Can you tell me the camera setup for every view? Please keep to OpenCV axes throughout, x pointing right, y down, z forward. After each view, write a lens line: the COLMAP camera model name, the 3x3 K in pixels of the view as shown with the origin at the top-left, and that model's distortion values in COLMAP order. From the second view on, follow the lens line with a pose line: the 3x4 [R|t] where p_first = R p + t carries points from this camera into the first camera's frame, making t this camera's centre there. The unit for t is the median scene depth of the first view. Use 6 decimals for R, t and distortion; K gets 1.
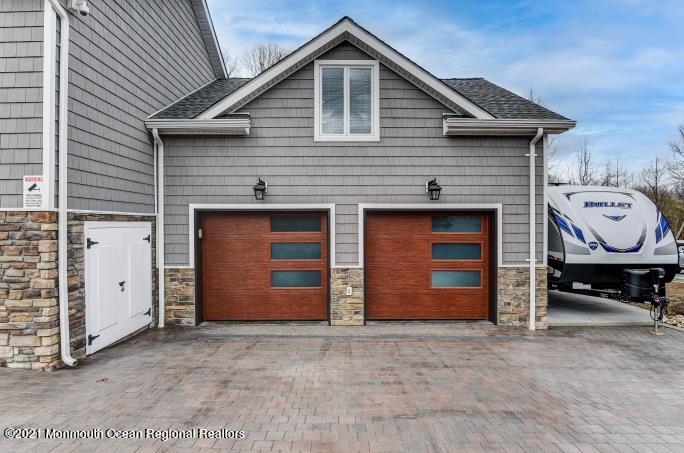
lens RADIAL K [[363.6, 0, 342.0], [0, 363.6, 226.5], [0, 0, 1]] dist [-0.019501, -0.001225]
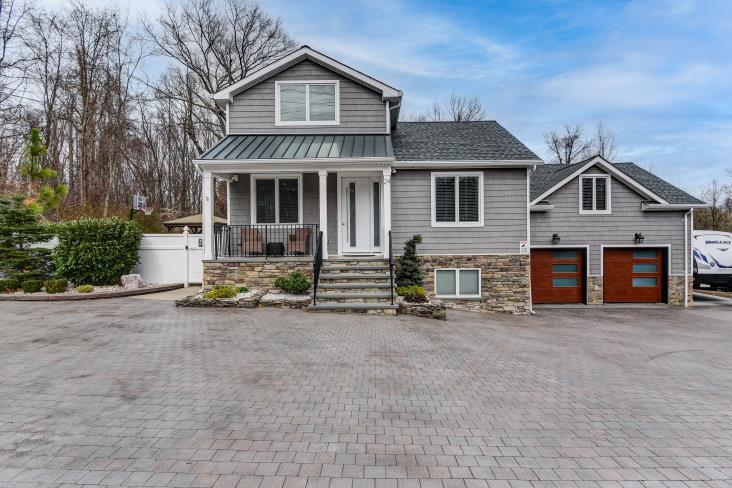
lens RADIAL K [[361.8, 0, 366.0], [0, 361.8, 244.0], [0, 0, 1]] dist [-0.016051, -0.000533]
pose [[0.999641, -0.007356, -0.025782, -1.216383], [0.007514, 0.999953, 0.006049, -0.089872], [0.025736, -0.006240, 0.999649, -1.045592]]
